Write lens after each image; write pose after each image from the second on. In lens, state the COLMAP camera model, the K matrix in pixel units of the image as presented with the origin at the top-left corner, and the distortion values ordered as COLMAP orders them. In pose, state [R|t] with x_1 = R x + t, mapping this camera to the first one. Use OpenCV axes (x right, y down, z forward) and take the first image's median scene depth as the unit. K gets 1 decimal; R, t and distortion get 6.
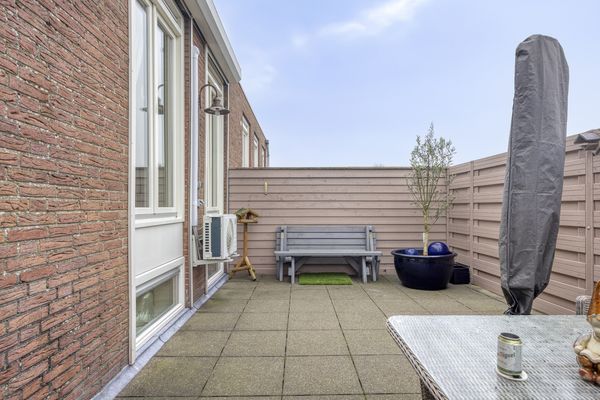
lens RADIAL K [[344.8, 0, 299.6], [0, 344.8, 201.8], [0, 0, 1]] dist [-0.000117, 0.000007]
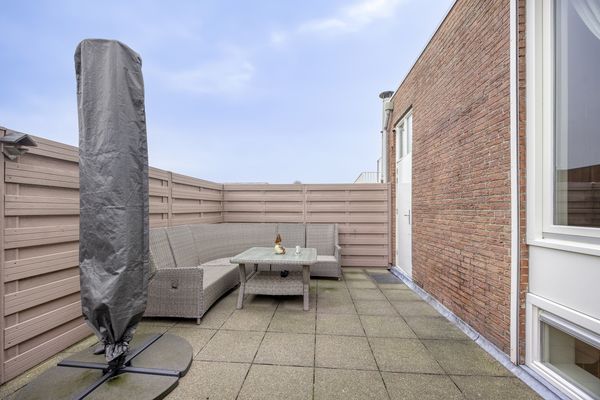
lens RADIAL K [[240.4, 0, 300.7], [0, 240.4, 202.0], [0, 0, 1]] dist [0.002070, 0.000149]
pose [[-0.995924, -0.006234, 0.089975, 0.164932], [-0.010764, 0.998693, -0.049955, -0.007714], [-0.089546, -0.050720, -0.994690, 2.232201]]
